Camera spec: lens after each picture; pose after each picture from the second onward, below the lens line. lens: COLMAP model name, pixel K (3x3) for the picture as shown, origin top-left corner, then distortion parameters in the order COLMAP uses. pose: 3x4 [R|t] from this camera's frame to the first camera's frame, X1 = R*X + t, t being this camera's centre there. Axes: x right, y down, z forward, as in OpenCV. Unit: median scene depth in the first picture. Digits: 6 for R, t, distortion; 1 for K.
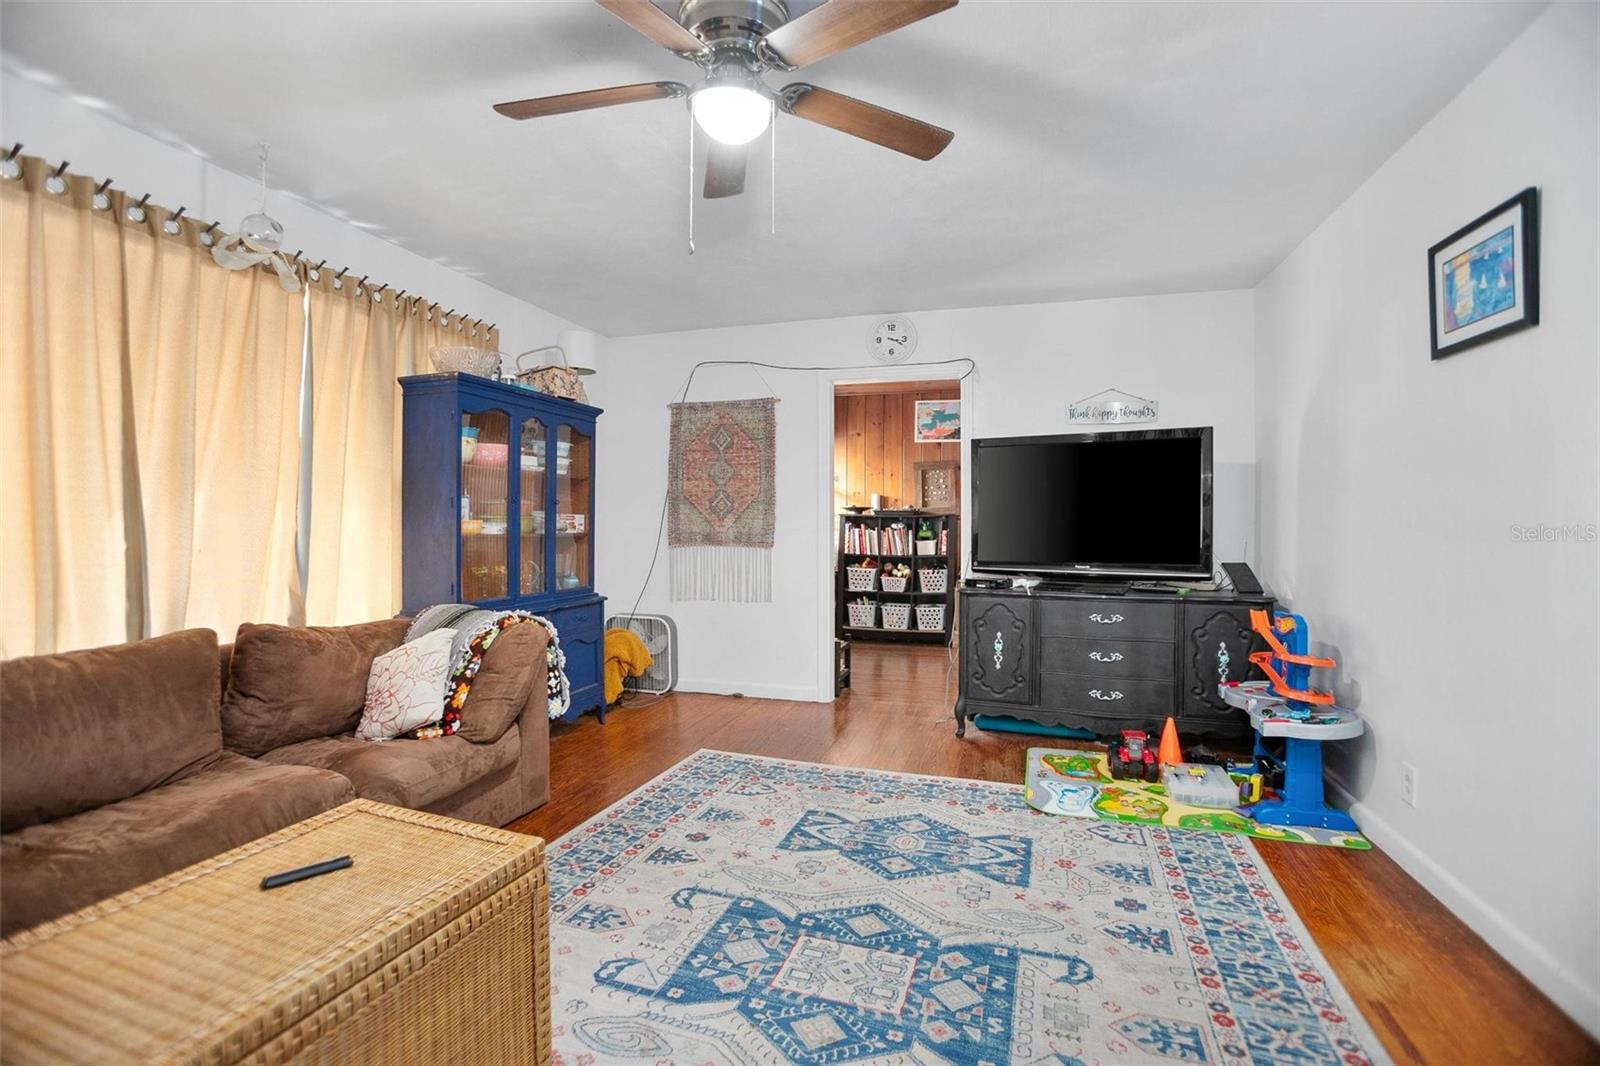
lens RADIAL K [[727.3, 0, 796.1], [0, 727.3, 528.6], [0, 0, 1]] dist [-0.074698, 0.031908]
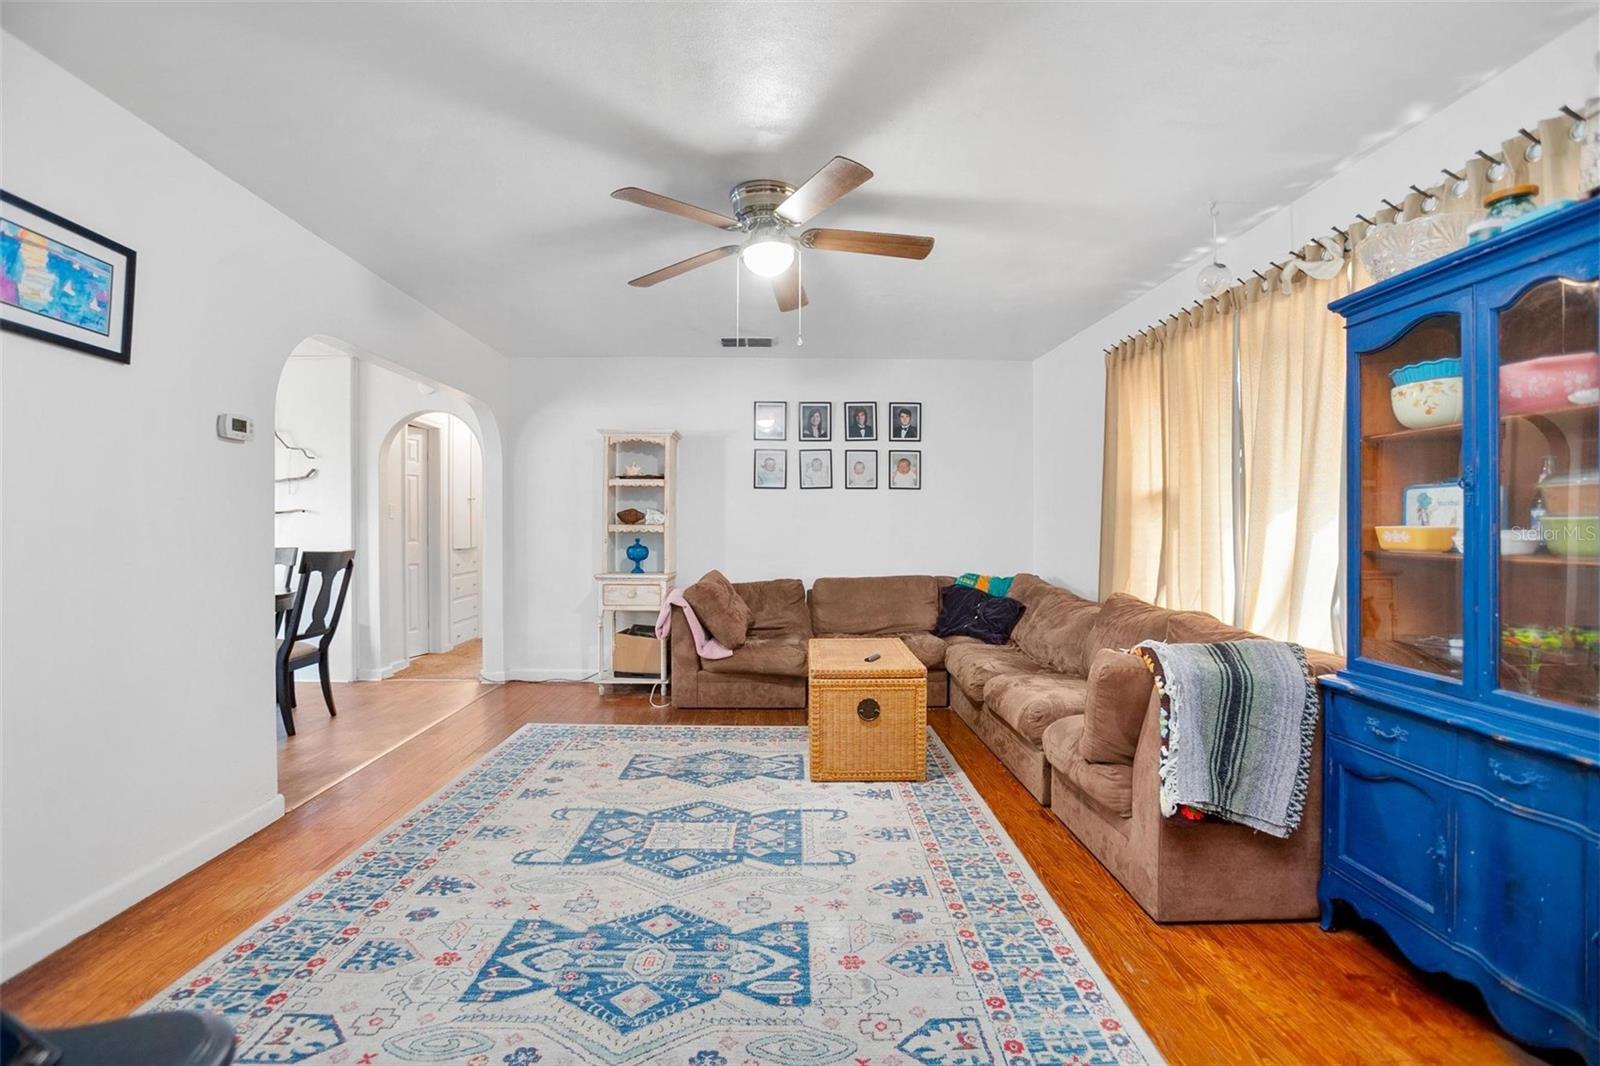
lens RADIAL K [[727.3, 0, 796.1], [0, 727.3, 528.6], [0, 0, 1]] dist [-0.074698, 0.031908]
pose [[-0.943666, -0.002038, -0.330892, 0.264474], [-0.004088, 0.999977, 0.005500, -0.014405], [0.330874, 0.006543, -0.943652, 1.816600]]
